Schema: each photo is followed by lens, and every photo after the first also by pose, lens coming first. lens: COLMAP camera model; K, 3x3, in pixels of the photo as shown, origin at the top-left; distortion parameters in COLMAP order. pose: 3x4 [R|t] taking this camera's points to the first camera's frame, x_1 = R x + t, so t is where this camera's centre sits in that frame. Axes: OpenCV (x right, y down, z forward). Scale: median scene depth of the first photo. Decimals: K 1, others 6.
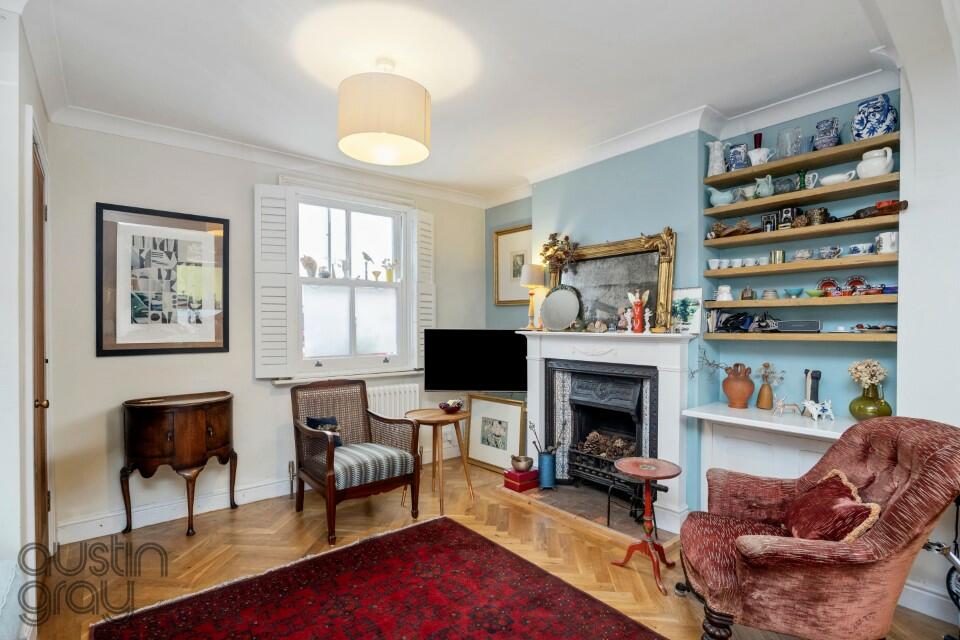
lens RADIAL K [[464.6, 0, 473.3], [0, 464.6, 327.5], [0, 0, 1]] dist [-0.020440, 0.000922]
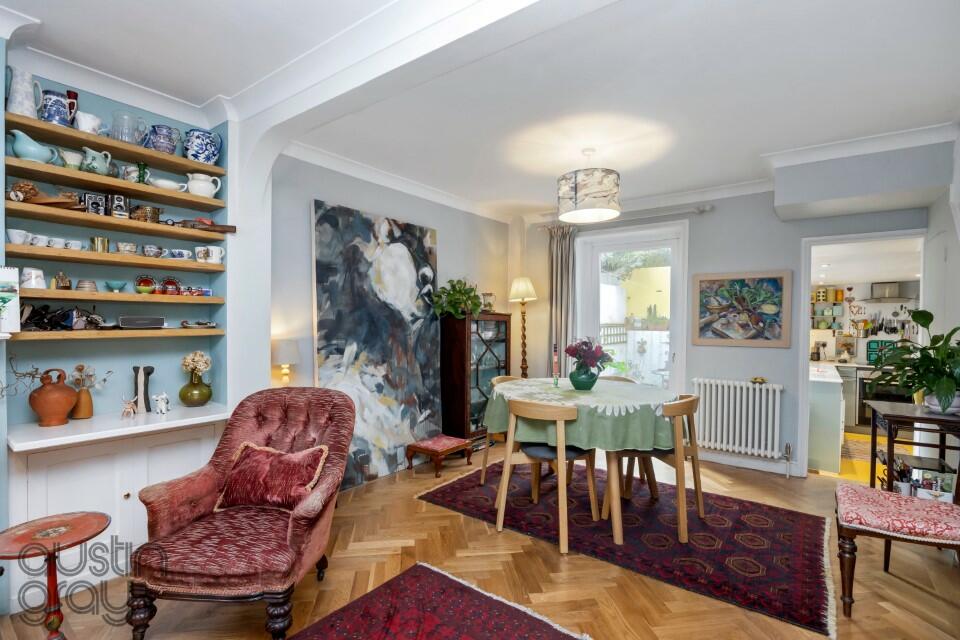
lens RADIAL K [[457.8, 0, 478.9], [0, 457.8, 324.9], [0, 0, 1]] dist [-0.003385, -0.000581]
pose [[-0.253870, 0.000254, 0.967238, -0.322112], [0.003585, 0.999993, 0.000678, 0.003159], [-0.967232, 0.003639, -0.253869, 0.437031]]
